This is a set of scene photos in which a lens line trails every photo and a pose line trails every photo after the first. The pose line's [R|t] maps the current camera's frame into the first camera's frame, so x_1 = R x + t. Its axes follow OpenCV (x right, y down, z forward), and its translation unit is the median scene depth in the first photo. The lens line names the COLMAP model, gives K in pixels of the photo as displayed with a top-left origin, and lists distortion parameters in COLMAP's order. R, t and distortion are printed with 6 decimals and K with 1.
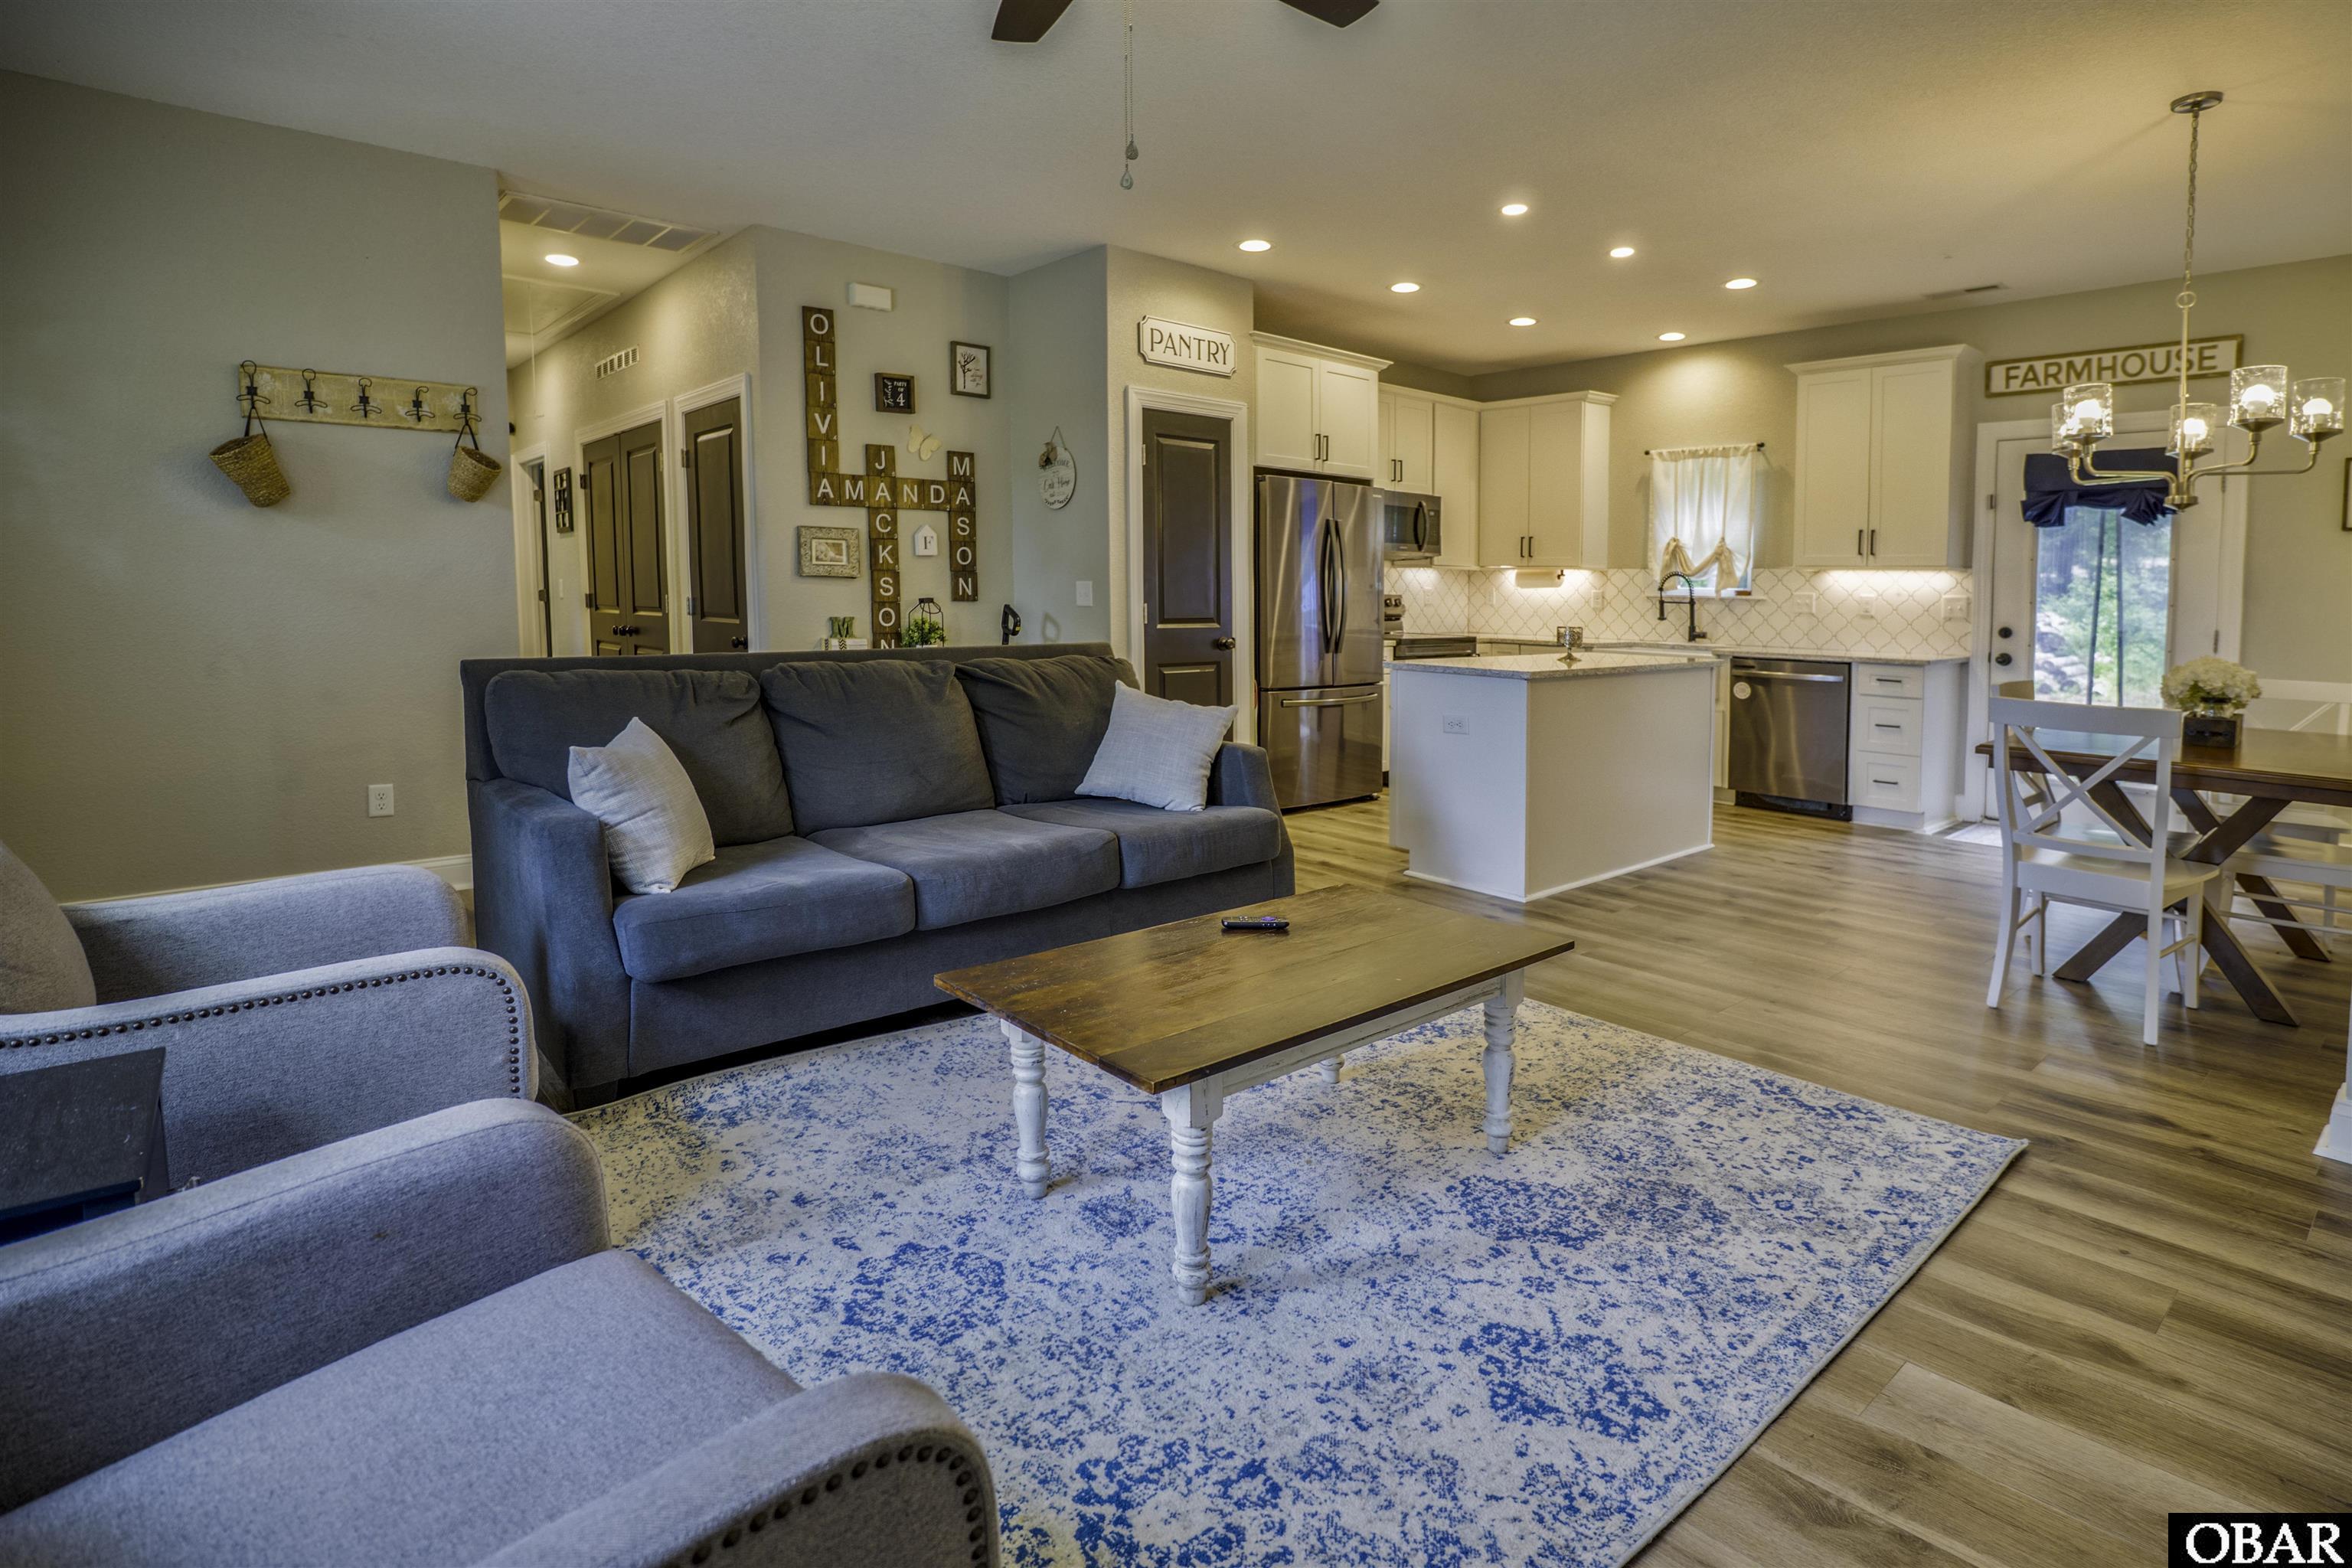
lens RADIAL K [[1222.8, 0, 1238.3], [0, 1222.8, 693.5], [0, 0, 1]] dist [-0.000690, 0.000422]
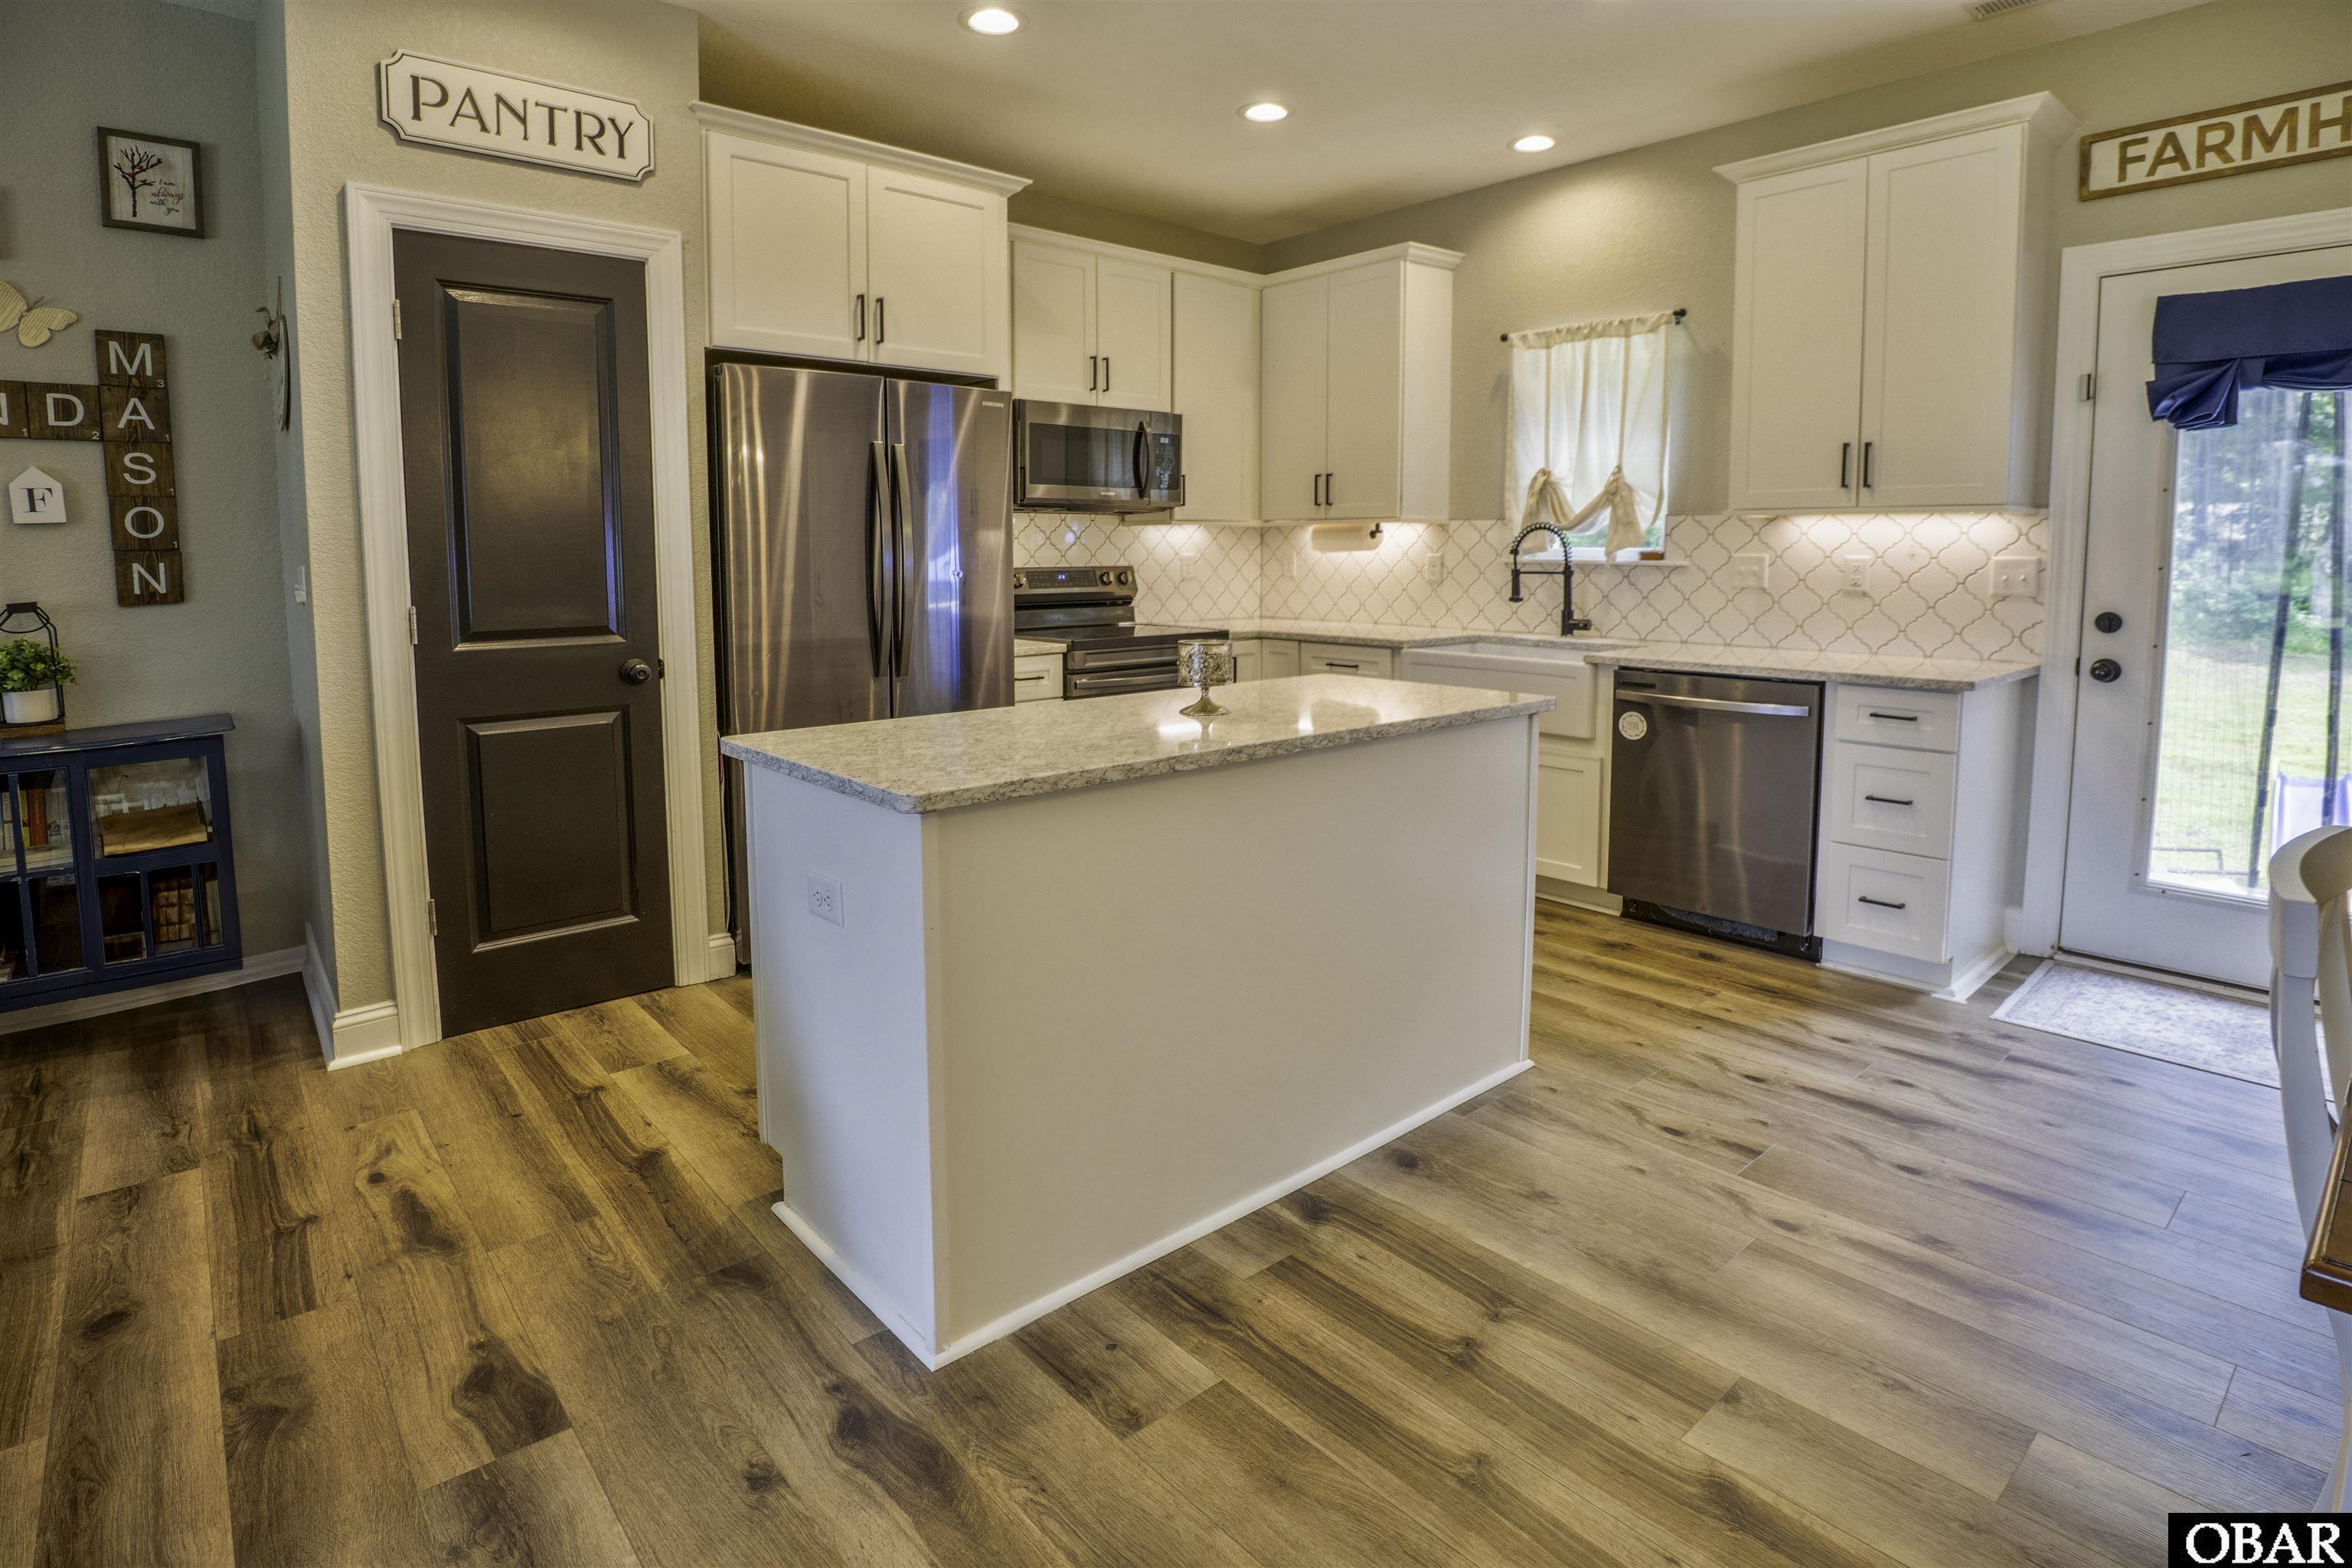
lens RADIAL K [[1176.7, 0, 1135.8], [0, 1176.7, 710.3], [0, 0, 1]] dist [-0.013125, 0.001373]
pose [[0.996319, -0.006486, -0.085477, 0.227009], [0.010874, 0.998641, 0.050976, -0.041255], [0.085031, -0.051718, 0.995035, 0.424751]]
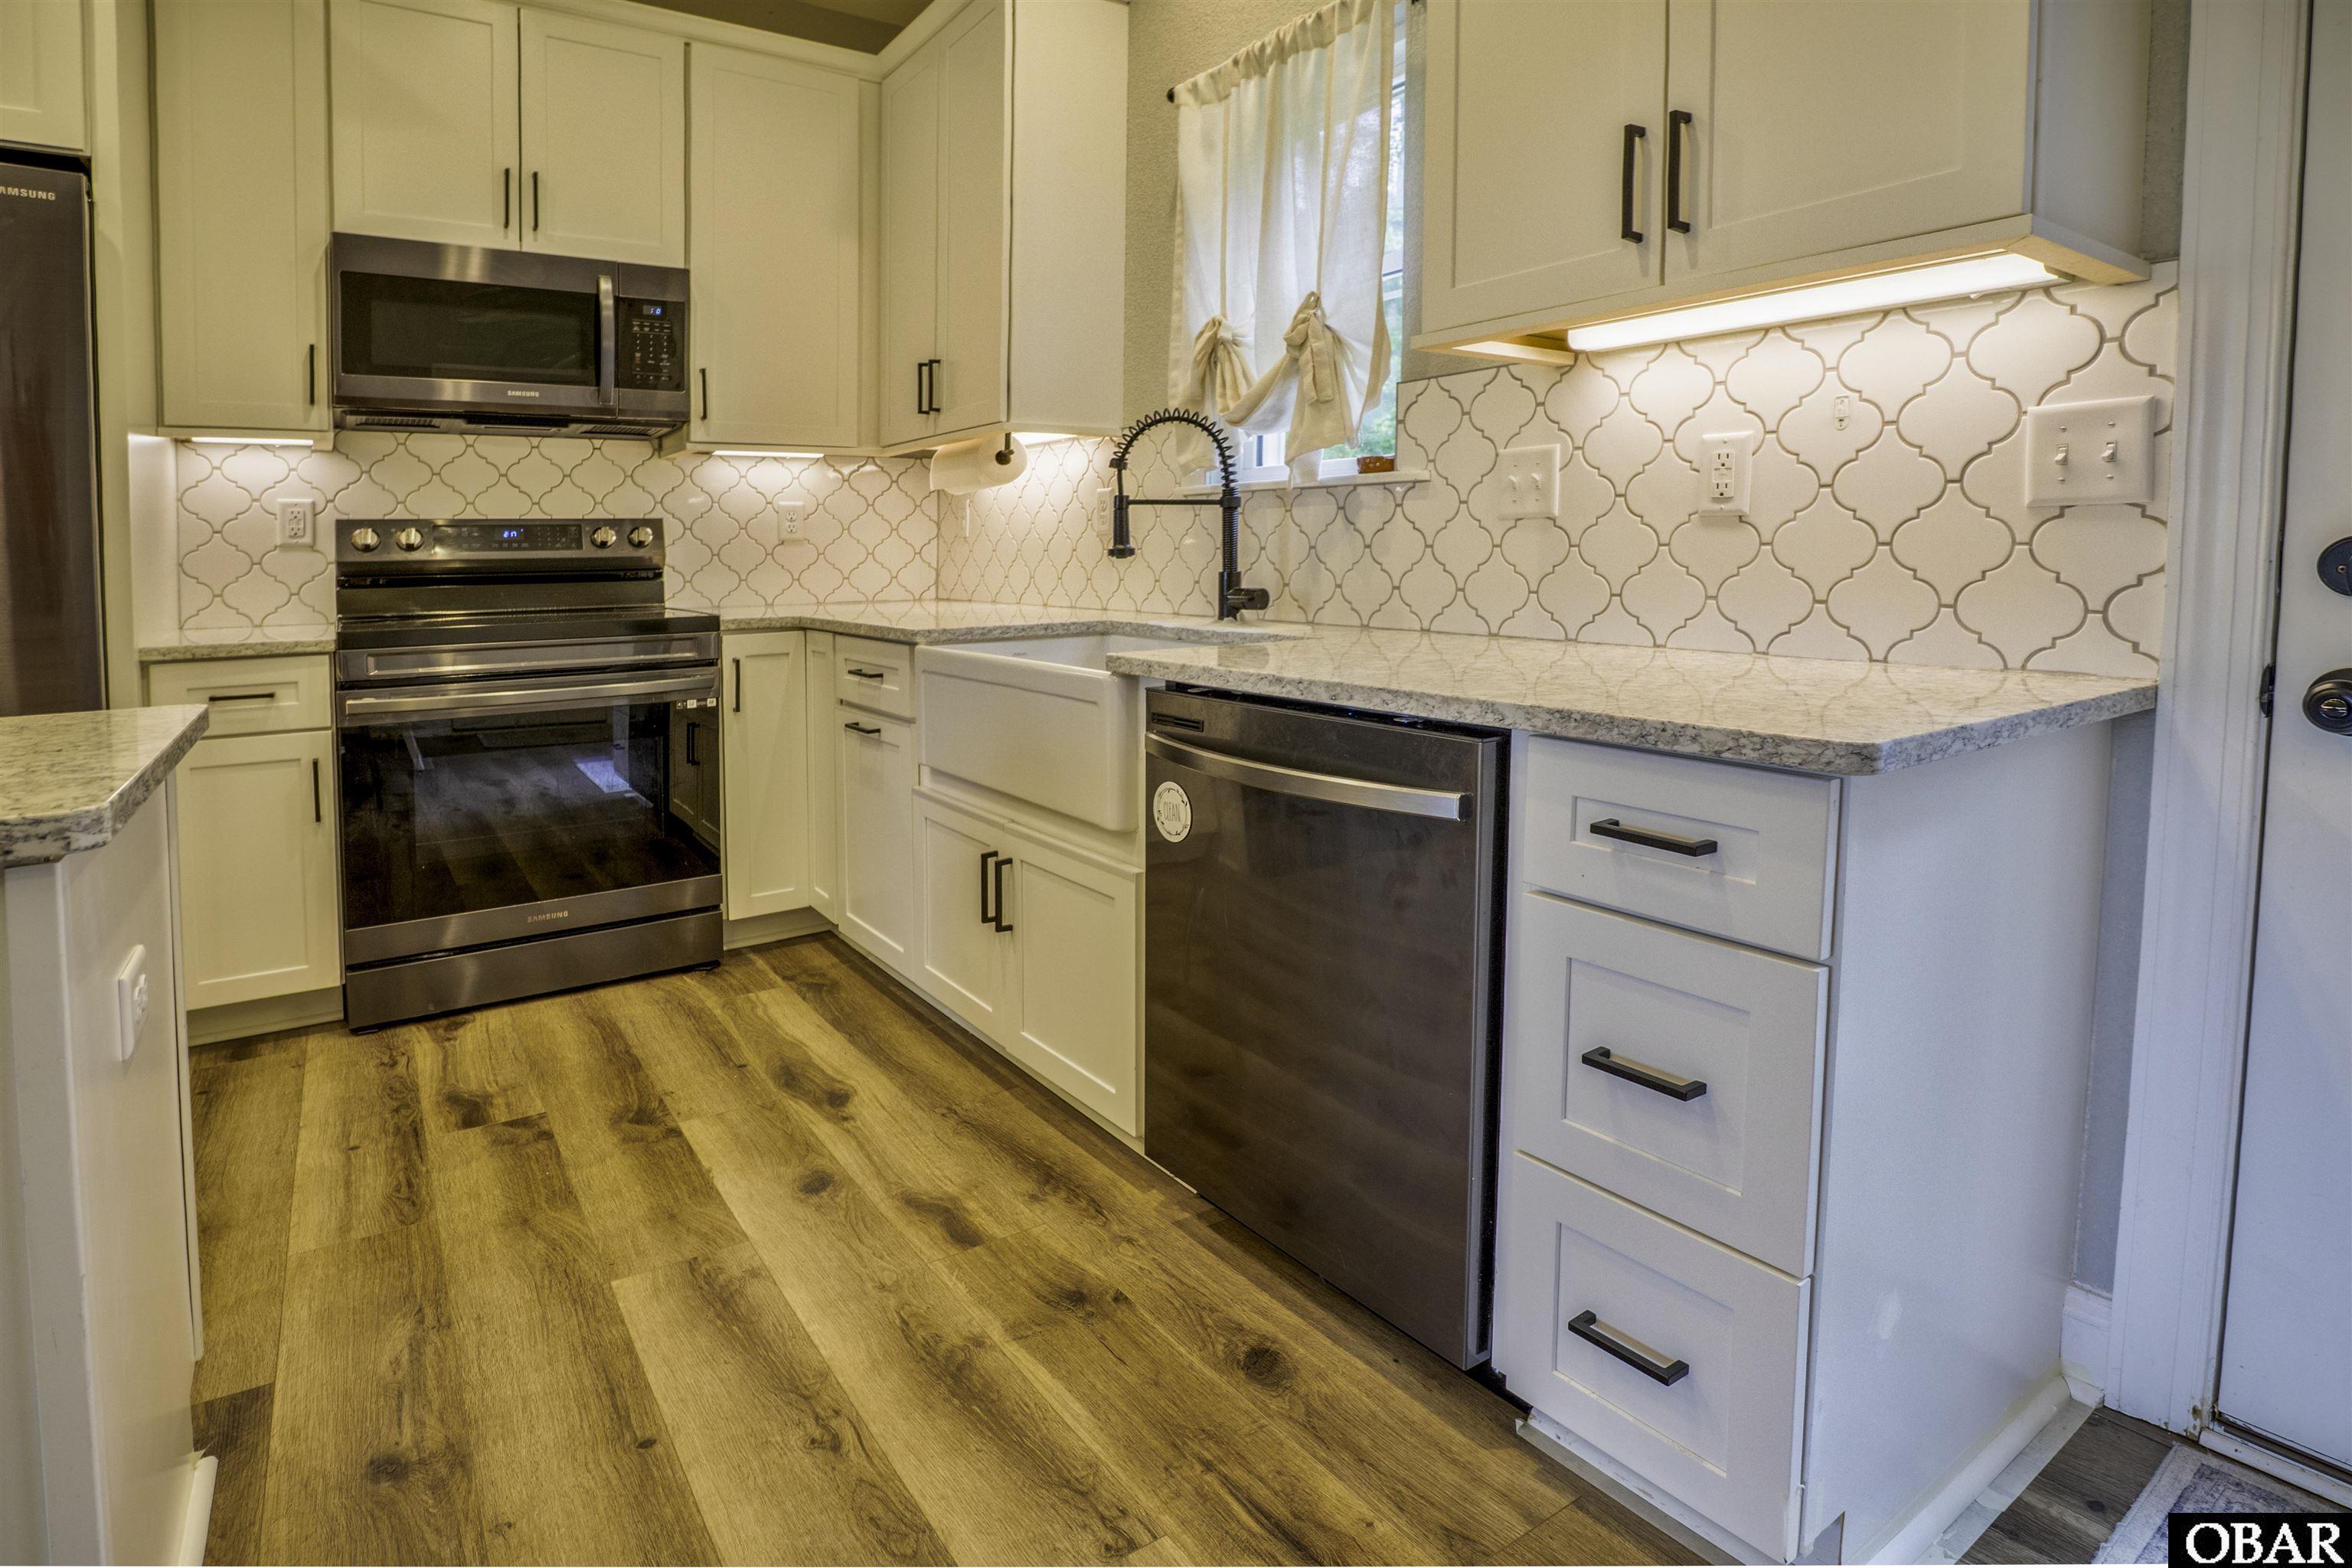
lens RADIAL K [[1176.7, 0, 1135.8], [0, 1176.7, 710.3], [0, 0, 1]] dist [-0.013125, 0.001373]
pose [[0.979411, -0.001385, -0.201871, 0.464967], [0.011462, 0.998745, 0.048758, -0.037503], [0.201550, -0.050068, 0.978198, 0.765315]]
